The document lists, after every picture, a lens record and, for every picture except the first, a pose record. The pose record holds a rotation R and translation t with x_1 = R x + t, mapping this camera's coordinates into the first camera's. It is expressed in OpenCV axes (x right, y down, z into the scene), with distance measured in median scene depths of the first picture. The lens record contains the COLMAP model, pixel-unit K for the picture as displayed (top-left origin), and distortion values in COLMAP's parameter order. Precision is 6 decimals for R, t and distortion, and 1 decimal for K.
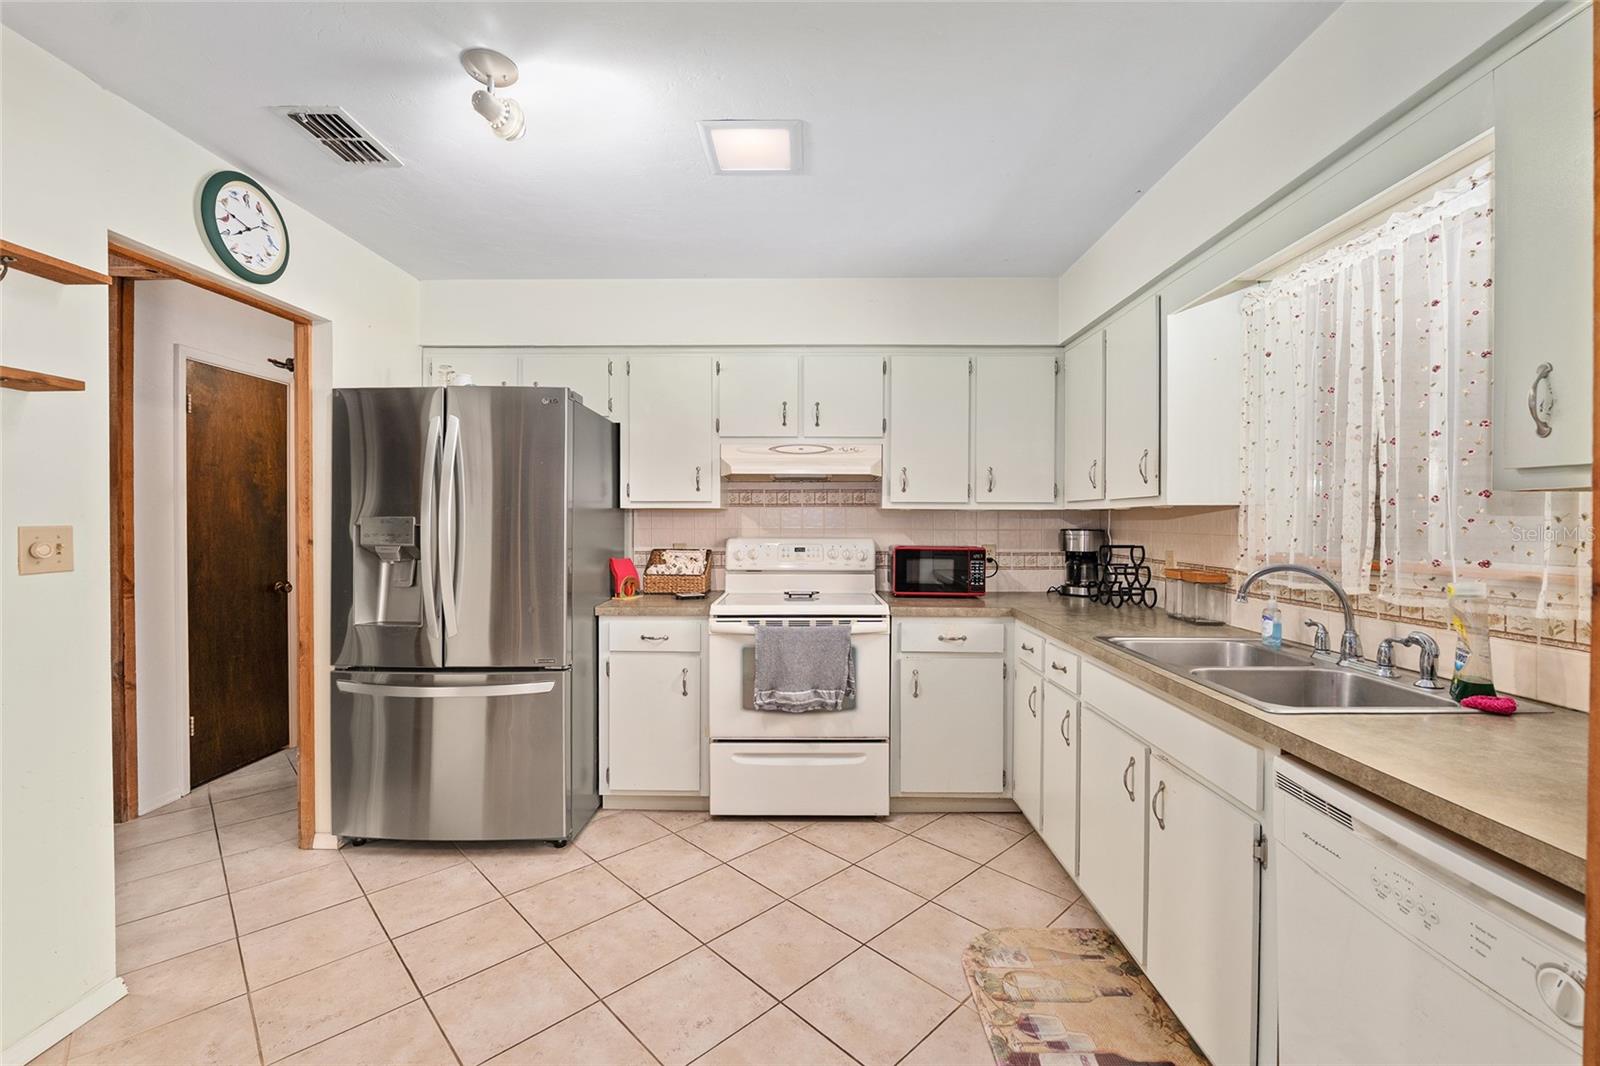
lens RADIAL K [[666.2, 0, 800.7], [0, 666.2, 524.3], [0, 0, 1]] dist [-0.006637, -0.002385]
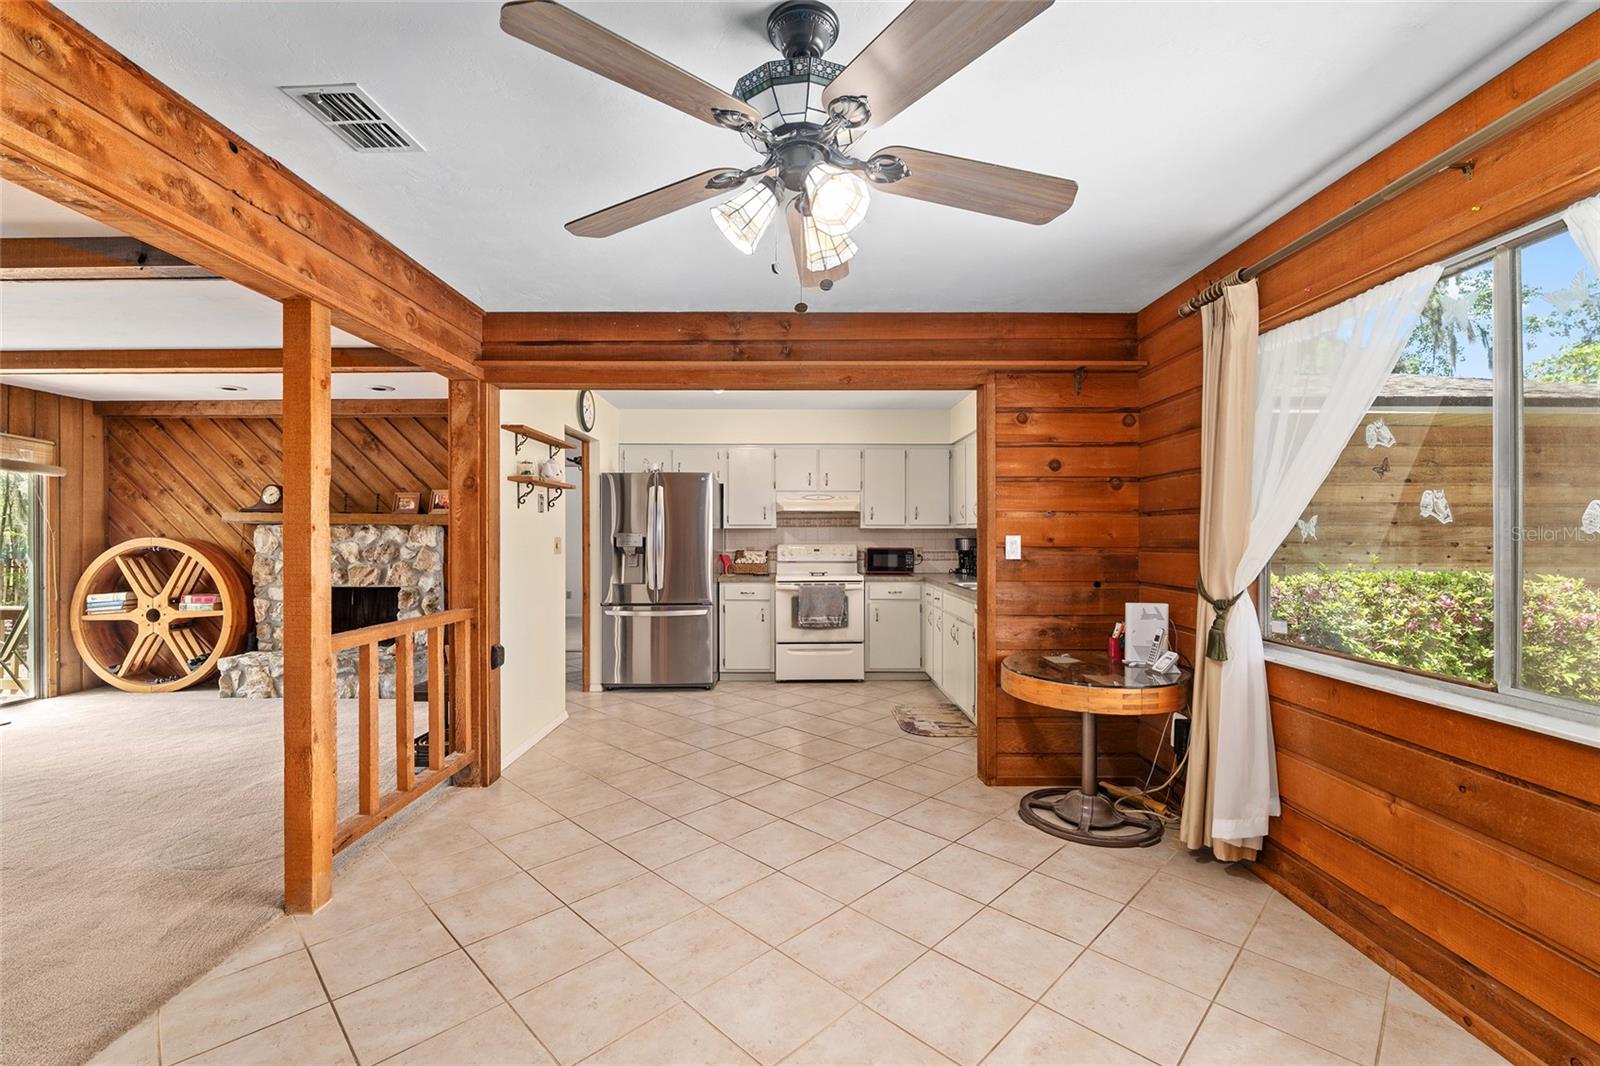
lens RADIAL K [[675.5, 0, 785.3], [0, 675.5, 535.4], [0, 0, 1]] dist [-0.014435, 0.001256]
pose [[0.999995, -0.003126, 0.000626, -0.107821], [0.003129, 0.999983, -0.005007, 0.007155], [-0.000611, 0.005009, 0.999987, -1.060420]]
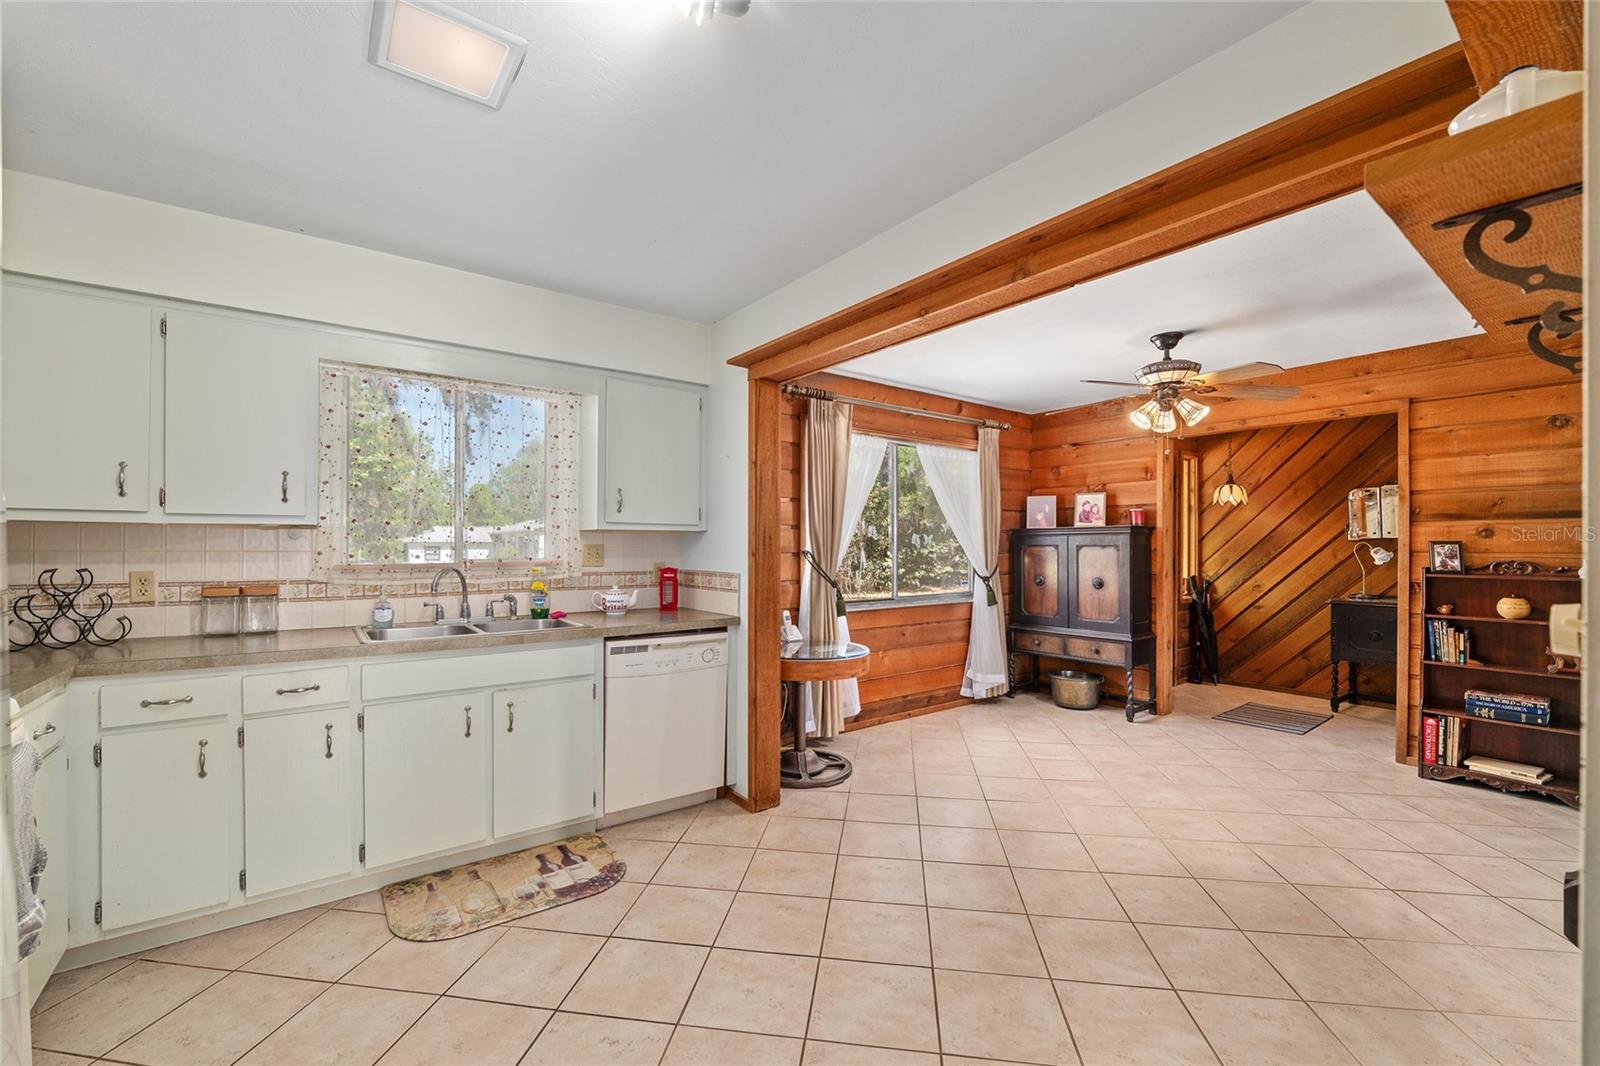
lens RADIAL K [[666.2, 0, 804.9], [0, 666.2, 541.0], [0, 0, 1]] dist [-0.006637, -0.002385]
pose [[-0.622913, 0.004453, 0.782279, -0.668915], [0.002084, 0.999990, -0.004032, 0.004054], [-0.782289, -0.000881, -0.622916, 0.837438]]
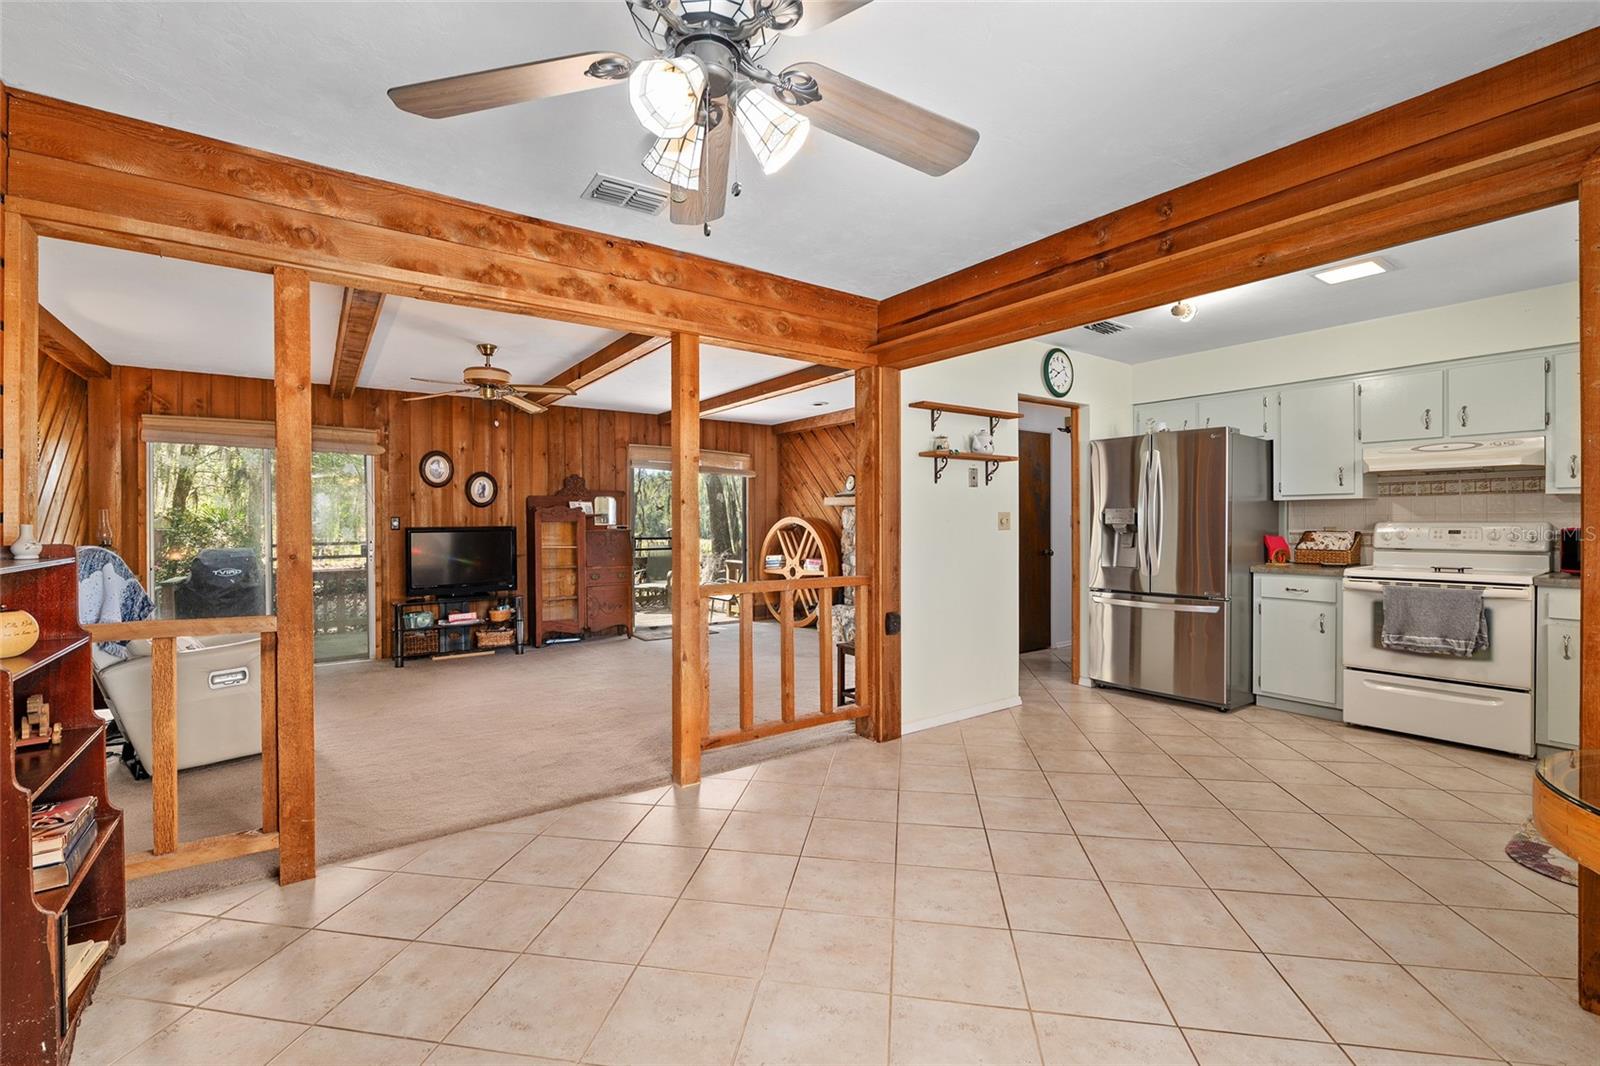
lens RADIAL K [[675.5, 0, 785.7], [0, 675.5, 526.1], [0, 0, 1]] dist [-0.014435, 0.001256]
pose [[0.580004, 0.002022, -0.814611, 0.322691], [0.000220, 0.999996, 0.002638, 0.028991], [0.814613, -0.001709, 0.580002, -0.746752]]
